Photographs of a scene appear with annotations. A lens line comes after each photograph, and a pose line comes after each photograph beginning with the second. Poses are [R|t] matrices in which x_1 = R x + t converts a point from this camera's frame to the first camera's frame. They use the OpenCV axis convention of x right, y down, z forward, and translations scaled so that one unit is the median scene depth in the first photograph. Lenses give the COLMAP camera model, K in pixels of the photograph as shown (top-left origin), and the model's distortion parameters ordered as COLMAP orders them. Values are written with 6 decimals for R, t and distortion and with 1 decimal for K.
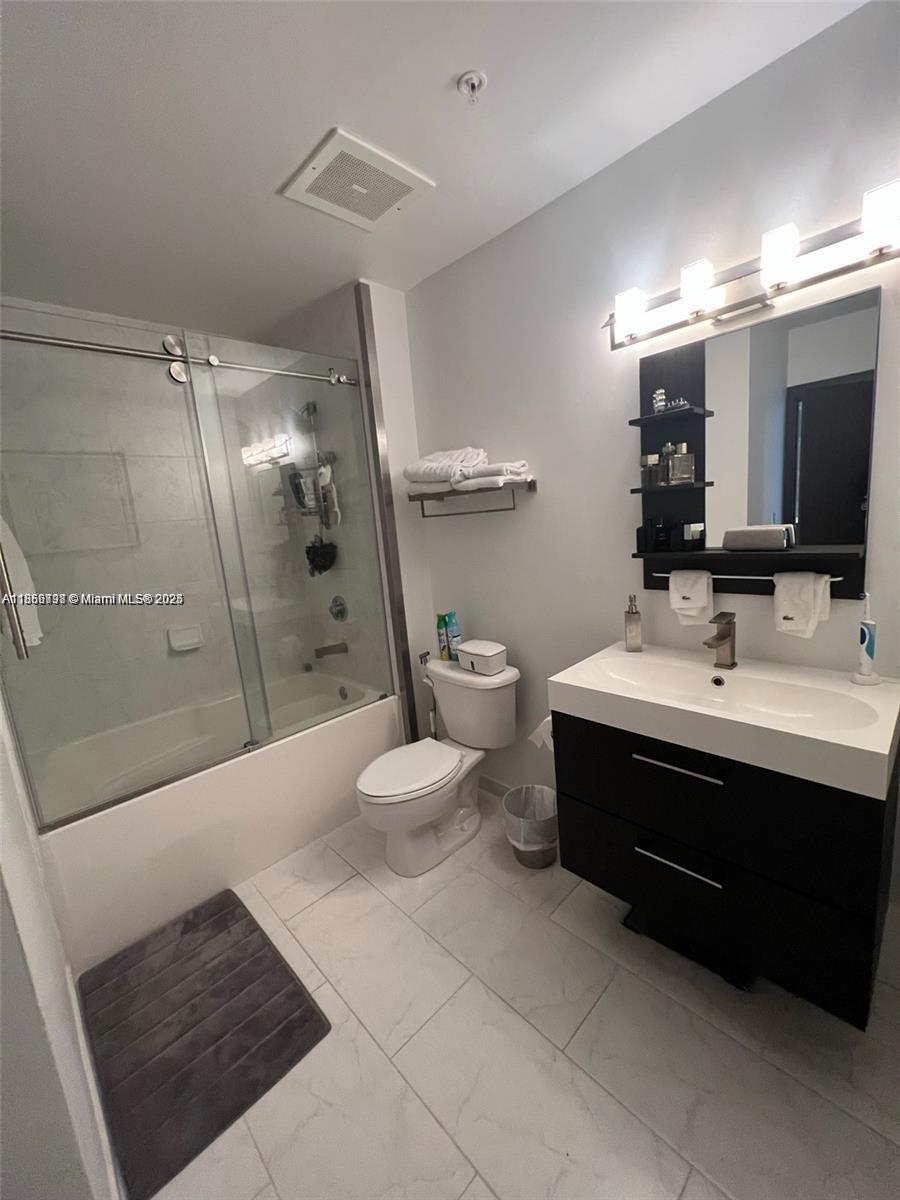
lens RADIAL K [[481.6, 0, 452.2], [0, 481.6, 598.6], [0, 0, 1]] dist [0.000563, 0.000273]
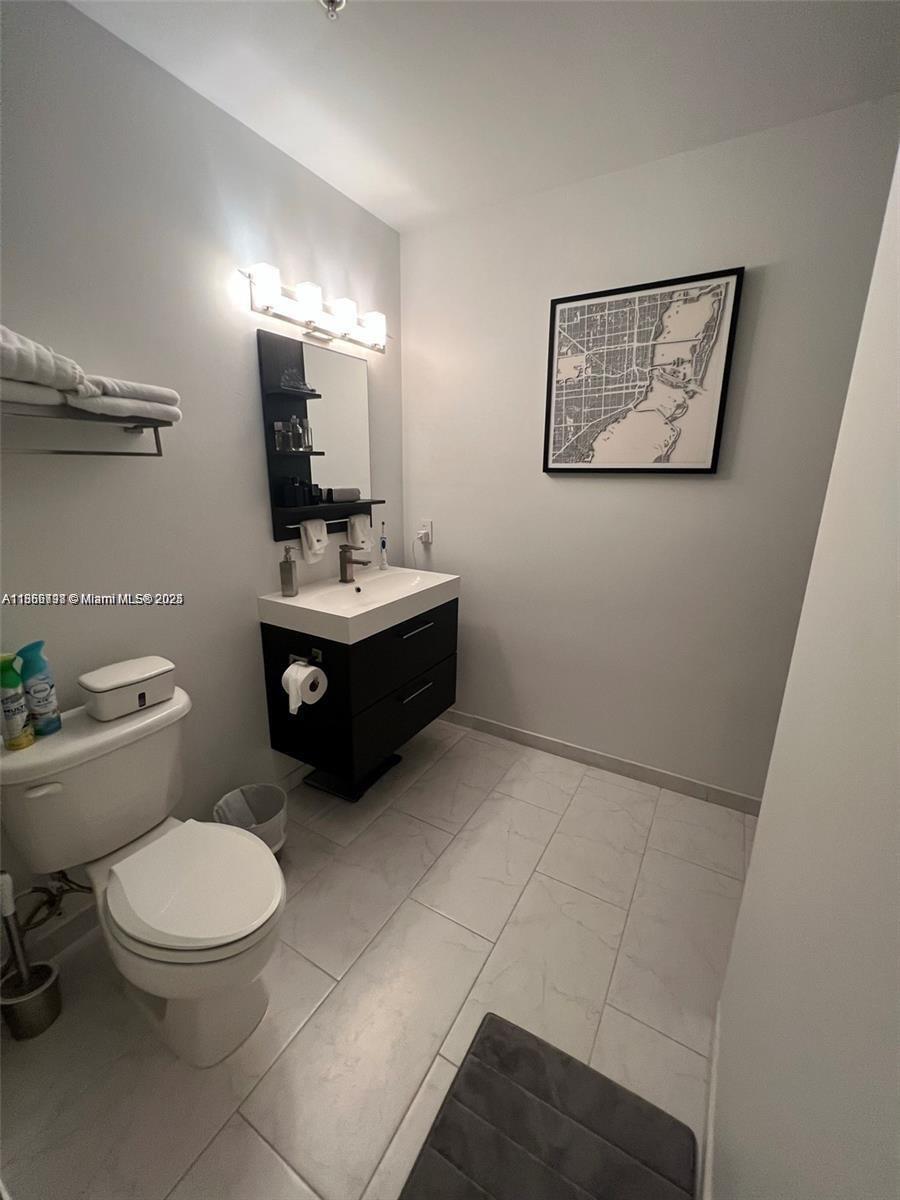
lens RADIAL K [[481.6, 0, 450.3], [0, 481.6, 596.8], [0, 0, 1]] dist [0.000563, 0.000273]
pose [[-0.269704, -0.165175, 0.948671, -0.877889], [0.178380, 0.959558, 0.217783, -0.076076], [-0.946277, 0.227961, -0.229333, 0.991311]]
